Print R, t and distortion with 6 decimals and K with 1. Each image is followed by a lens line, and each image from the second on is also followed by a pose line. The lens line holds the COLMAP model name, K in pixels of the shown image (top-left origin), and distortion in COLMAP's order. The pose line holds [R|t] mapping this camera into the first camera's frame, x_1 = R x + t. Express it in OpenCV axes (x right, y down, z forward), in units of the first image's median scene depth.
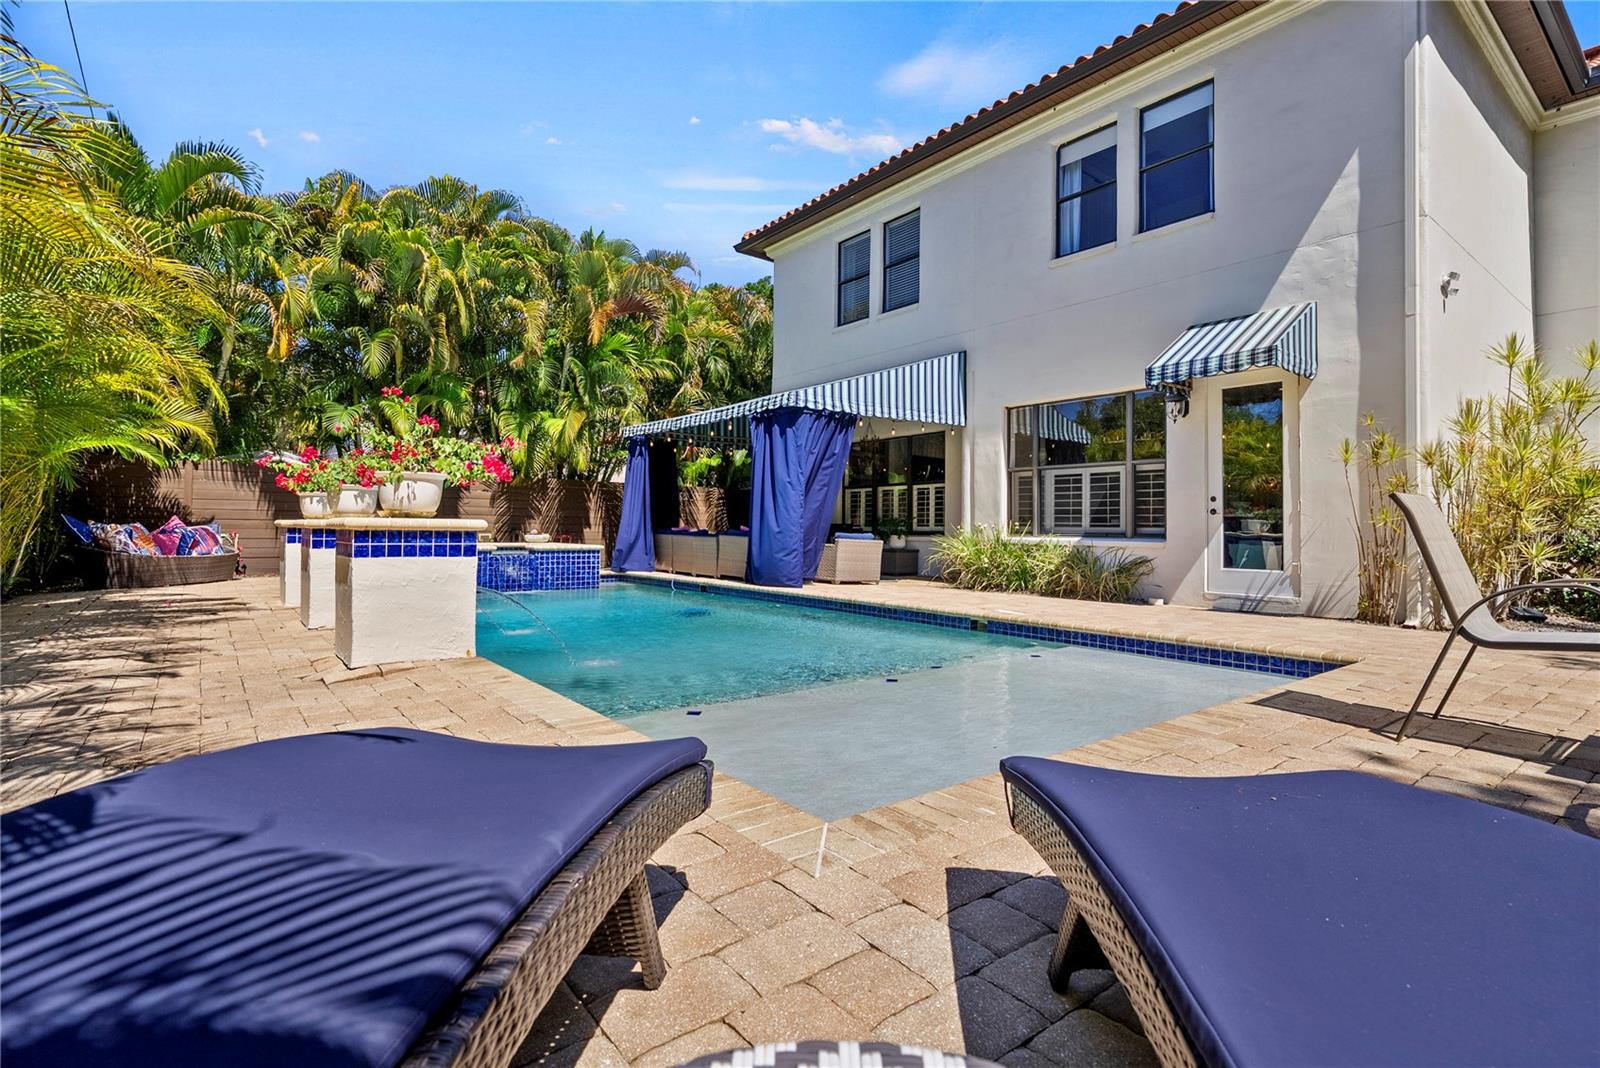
lens RADIAL K [[759.9, 0, 802.8], [0, 759.9, 507.1], [0, 0, 1]] dist [0.001674, -0.000276]
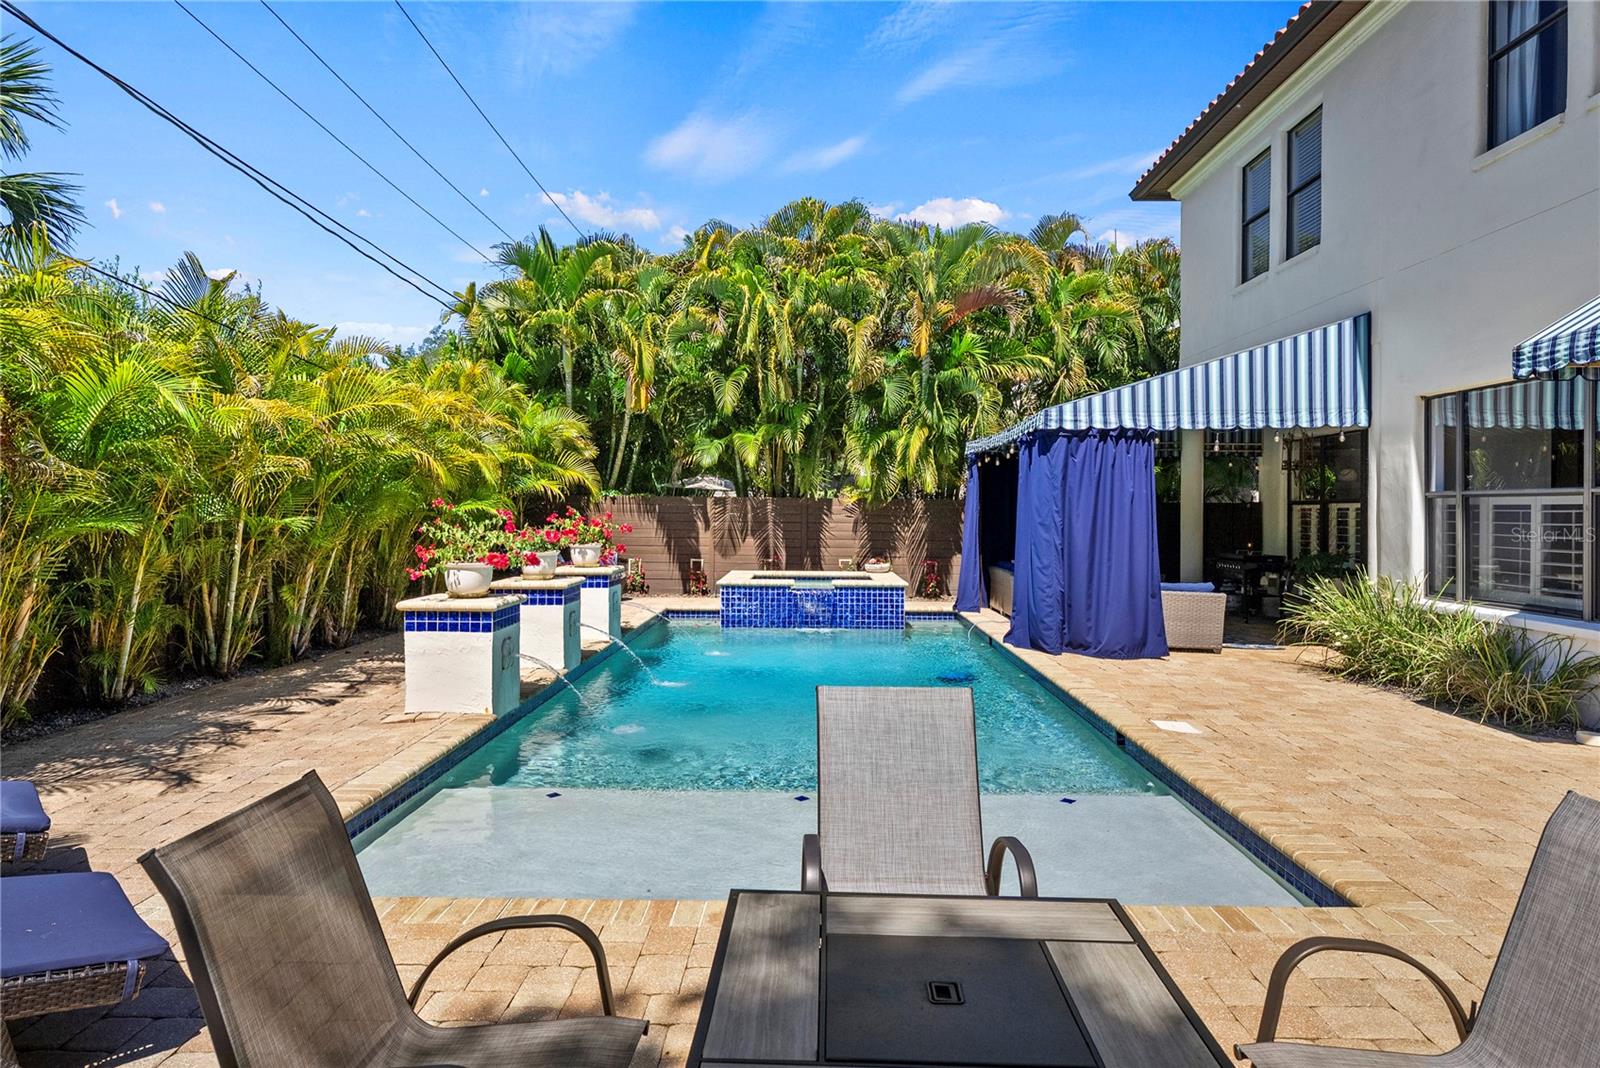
lens RADIAL K [[927.0, 0, 800.5], [0, 927.0, 515.0], [0, 0, 1]] dist [-0.002274, 0.000413]
pose [[0.775426, -0.002326, -0.631434, 0.365283], [0.018630, 0.999642, 0.019197, -0.058239], [0.631164, -0.026650, 0.775192, 0.062463]]
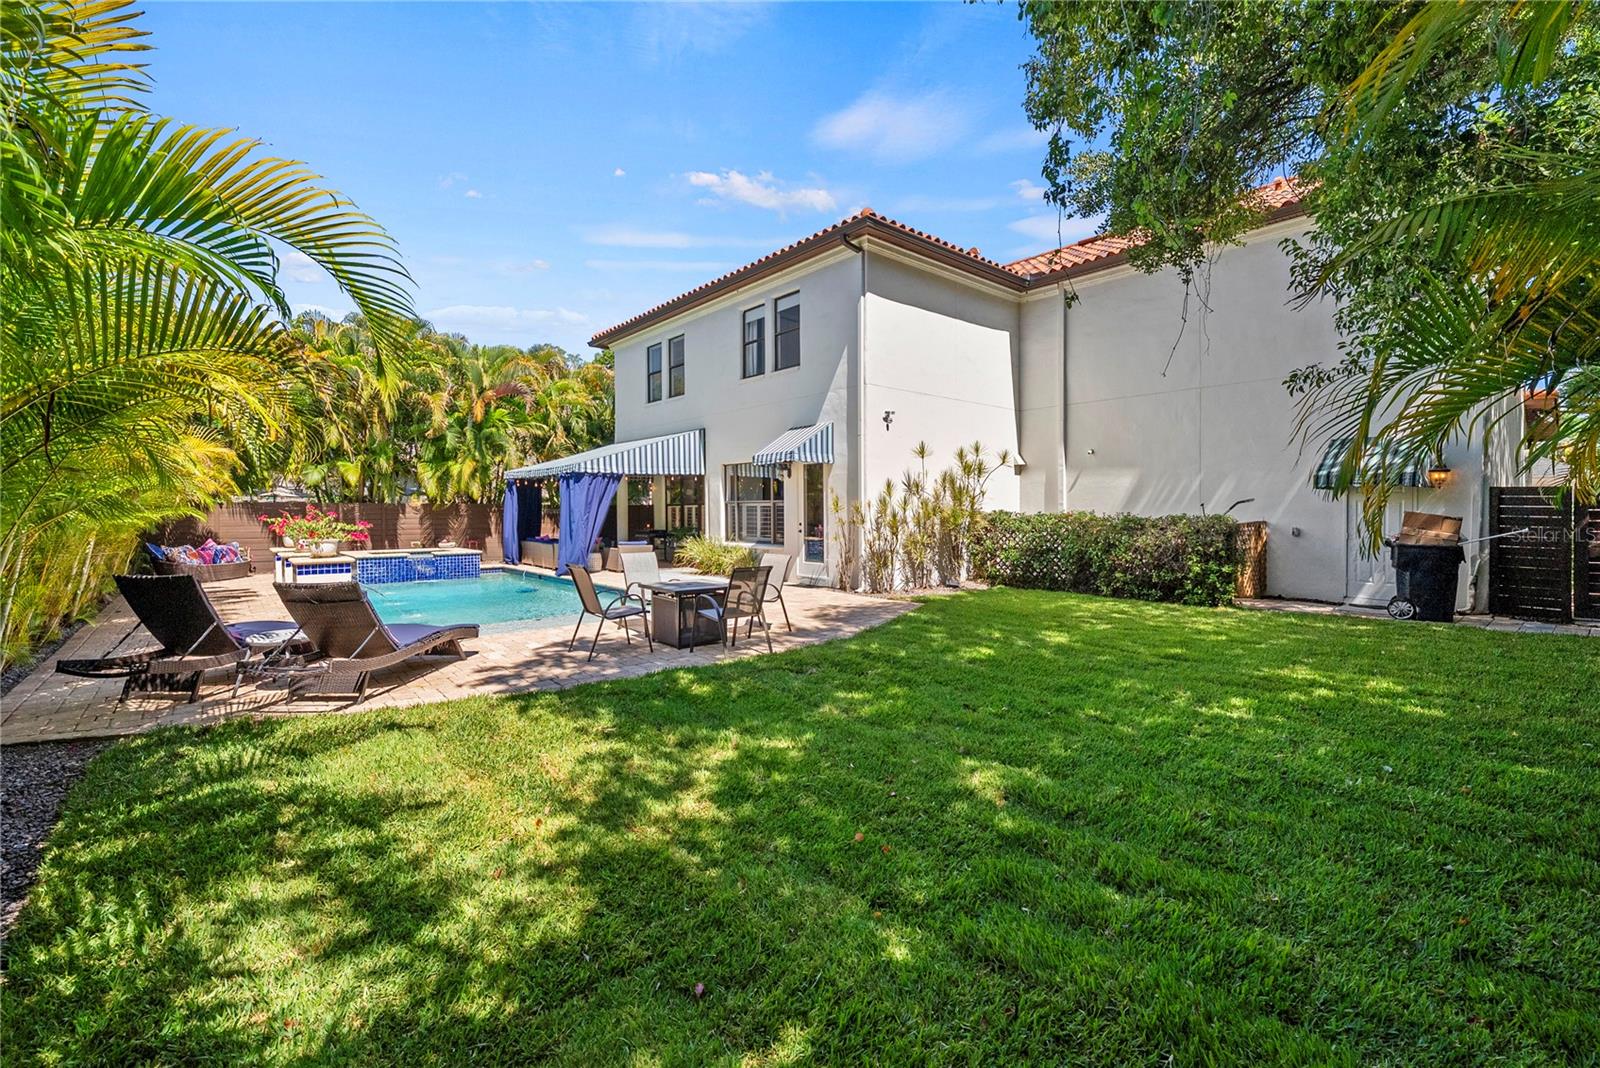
lens RADIAL K [[667.0, 0, 800.1], [0, 667.0, 527.2], [0, 0, 1]] dist [-0.002552, -0.000289]
pose [[0.998501, -0.015593, 0.052466, 0.367954], [0.012791, 0.998495, 0.053331, -0.072271], [-0.053219, -0.052580, 0.997198, -0.493282]]
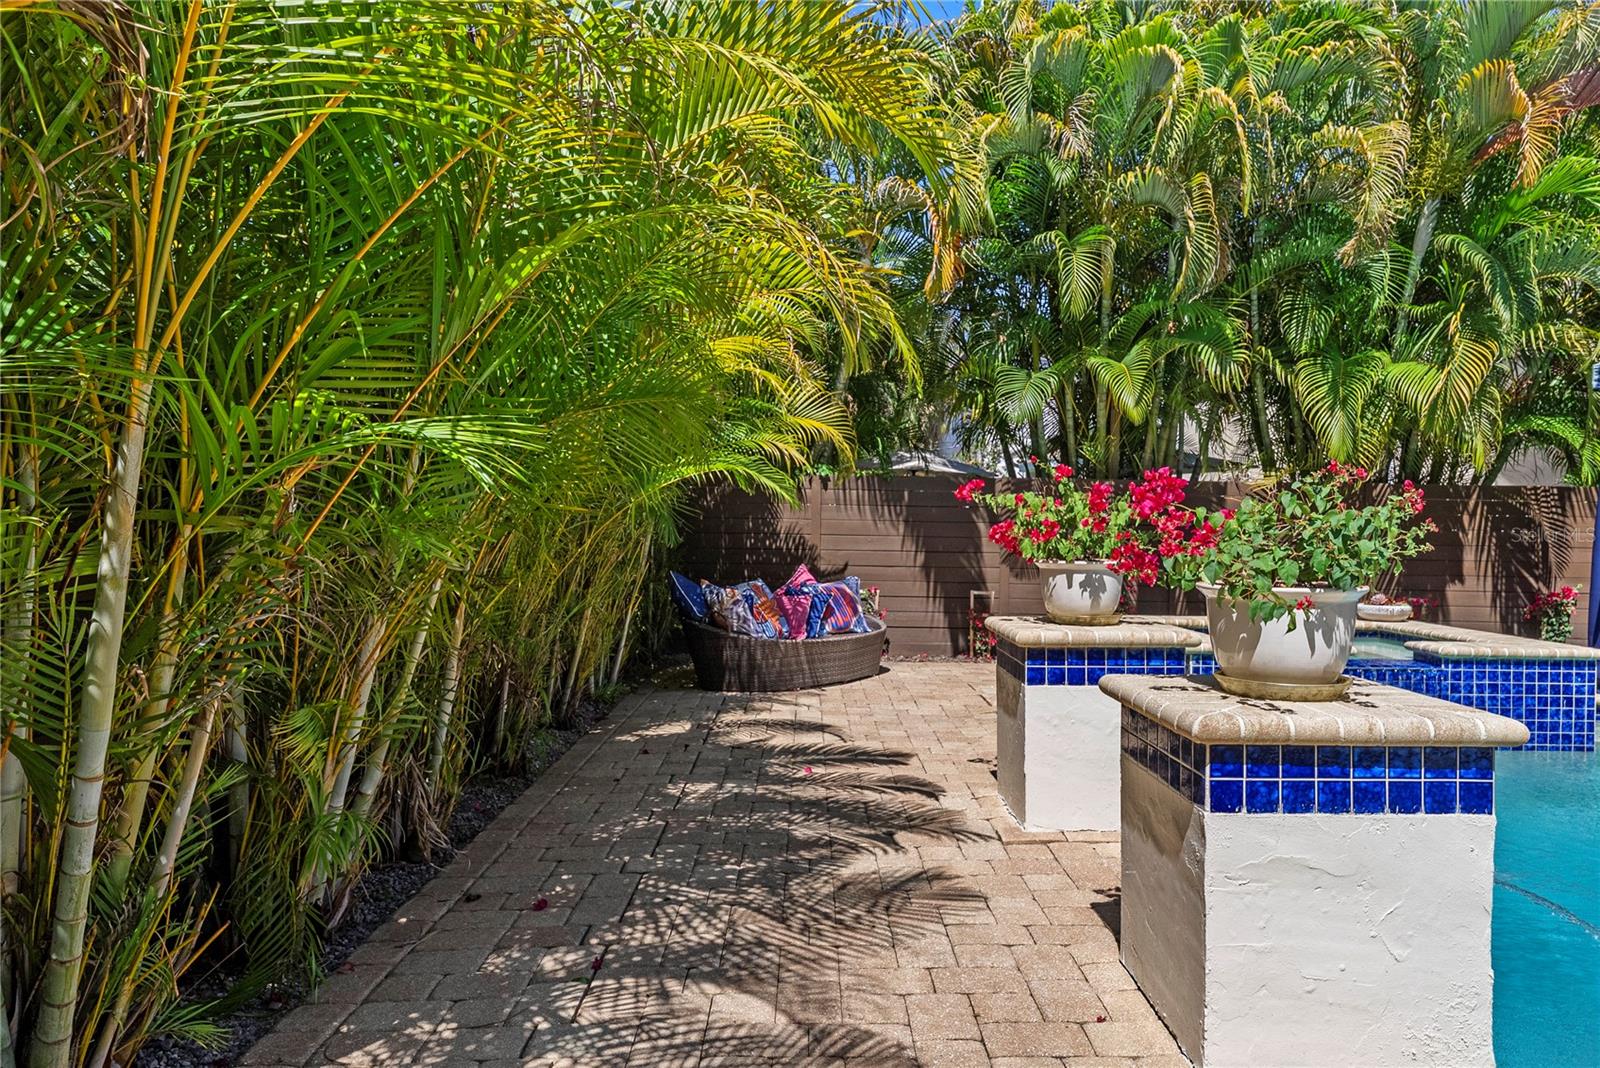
lens RADIAL K [[1079.8, 0, 803.9], [0, 1079.8, 533.1], [0, 0, 1]] dist [0.002152, -0.002027]
pose [[0.780341, 0.003912, -0.625342, -0.246998], [0.012504, 0.999683, 0.021857, -0.034396], [0.625229, -0.024876, 0.780045, 0.282531]]
